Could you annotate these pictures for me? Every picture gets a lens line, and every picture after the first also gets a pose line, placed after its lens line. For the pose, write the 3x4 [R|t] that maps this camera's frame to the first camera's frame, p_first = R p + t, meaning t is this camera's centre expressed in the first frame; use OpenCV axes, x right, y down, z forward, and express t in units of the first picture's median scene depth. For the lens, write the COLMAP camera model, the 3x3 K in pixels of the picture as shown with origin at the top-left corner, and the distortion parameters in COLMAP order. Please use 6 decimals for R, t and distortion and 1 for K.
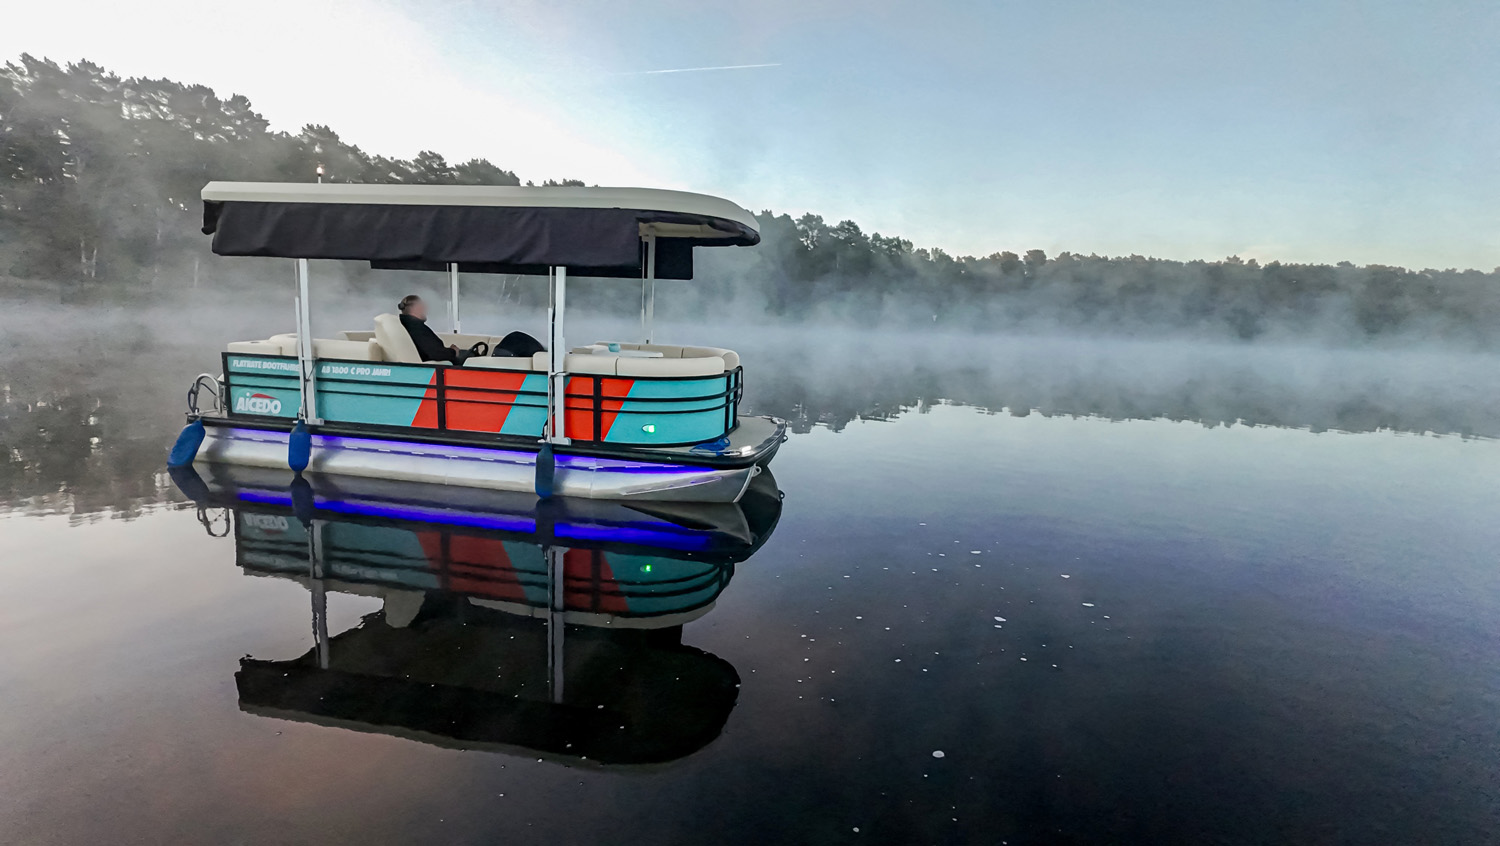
lens RADIAL K [[714.8, 0, 758.4], [0, 714.8, 428.0], [0, 0, 1]] dist [-0.014660, -0.000370]
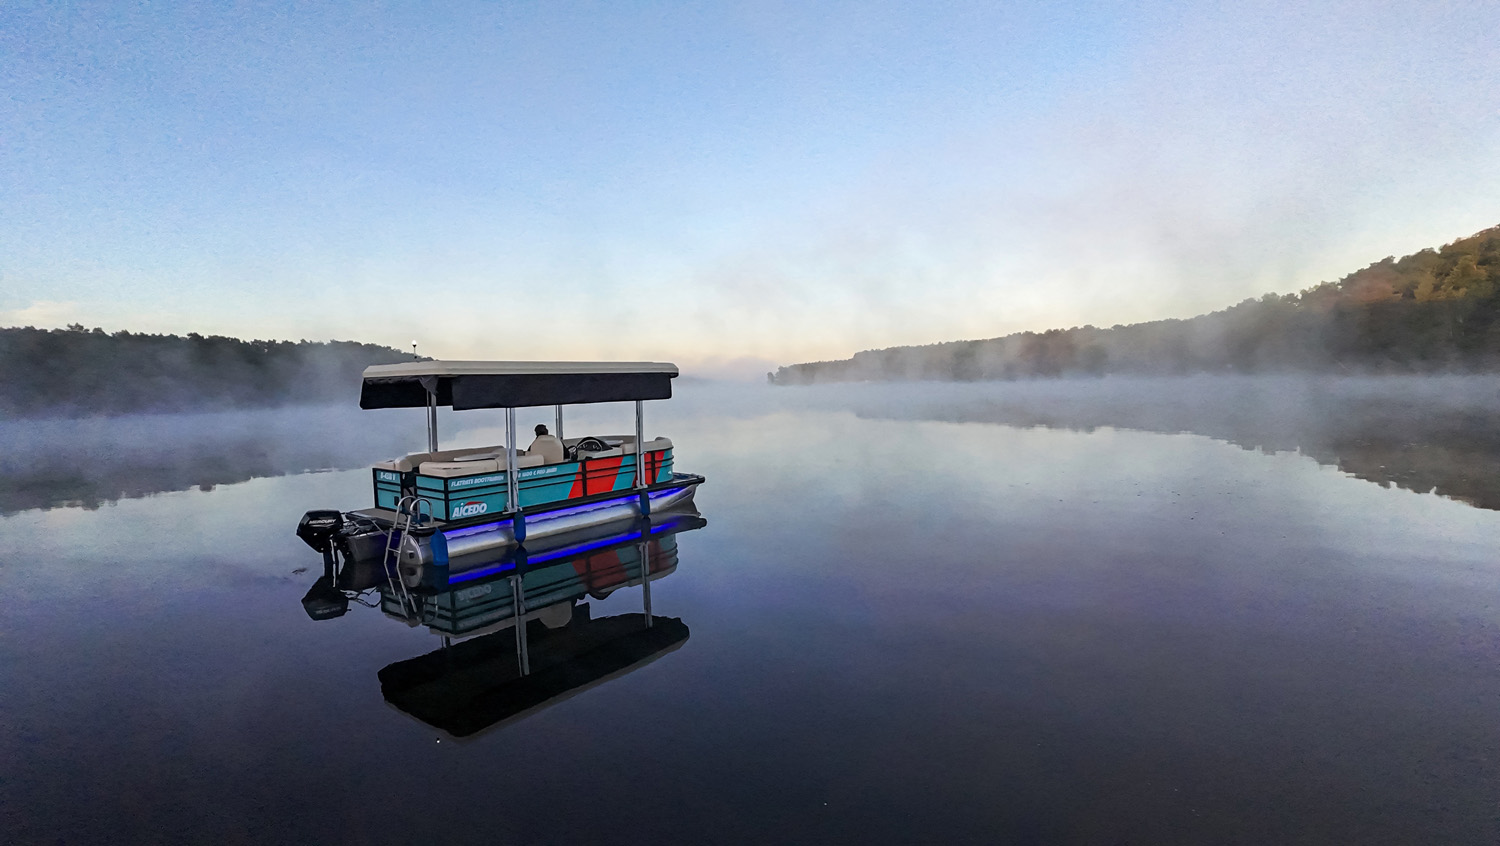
lens RADIAL K [[693.2, 0, 750.0], [0, 693.2, 423.0], [0, 0, 1]] dist [-0.003879, -0.000369]
pose [[0.482690, -0.111080, 0.868718, -1.638545], [0.188082, 0.981928, 0.021050, -0.128950], [-0.855357, 0.153229, 0.494859, -0.210844]]
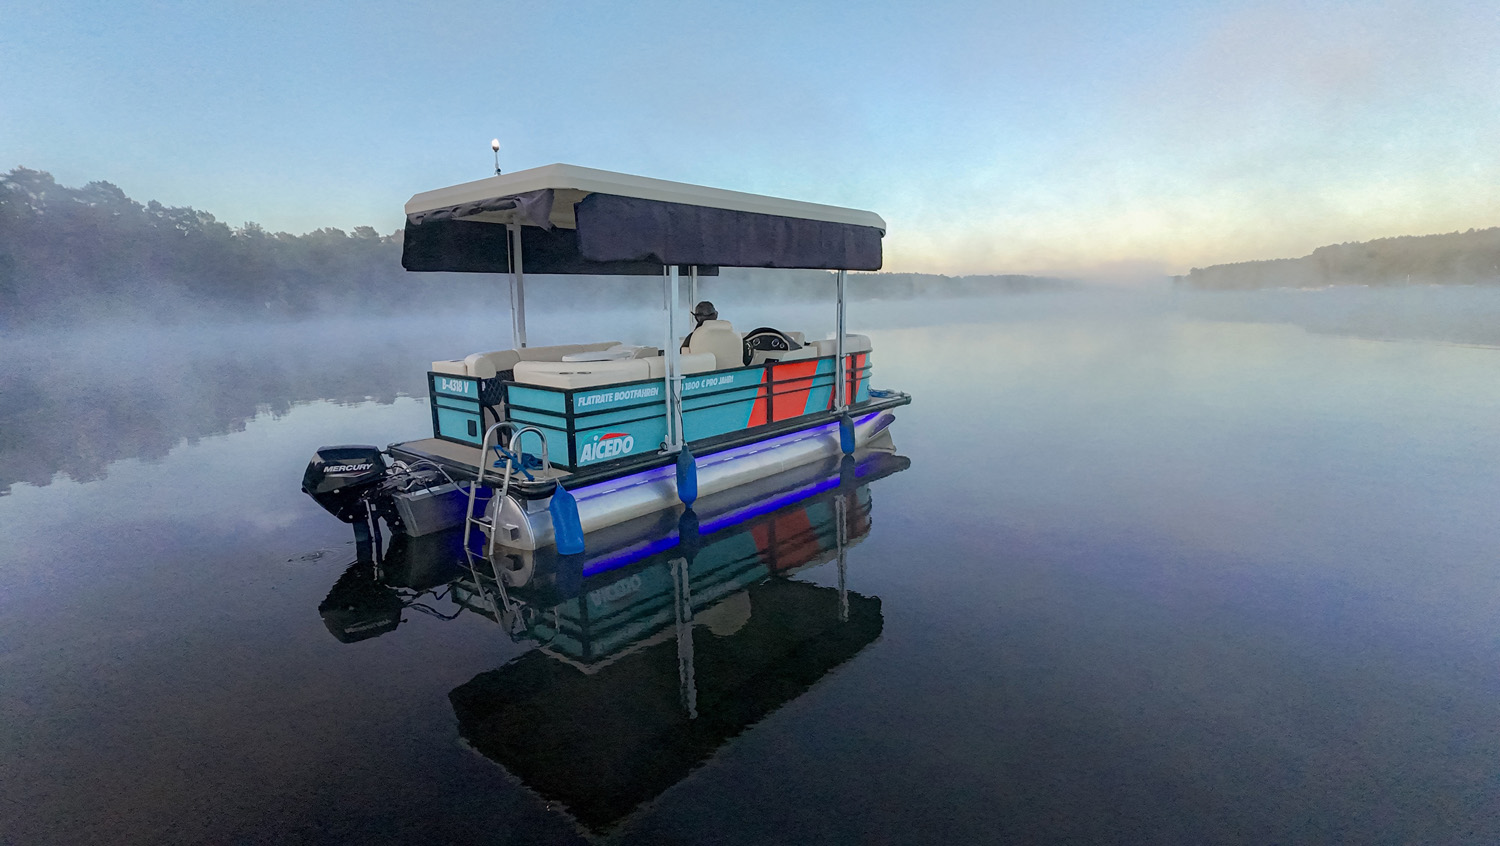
lens RADIAL K [[693.2, 0, 750.0], [0, 693.2, 423.0], [0, 0, 1]] dist [-0.003879, -0.000369]
pose [[0.515839, -0.205384, 0.831702, -1.271364], [0.176493, 0.975488, 0.131427, -0.135071], [-0.838308, 0.078995, 0.539443, 0.443015]]
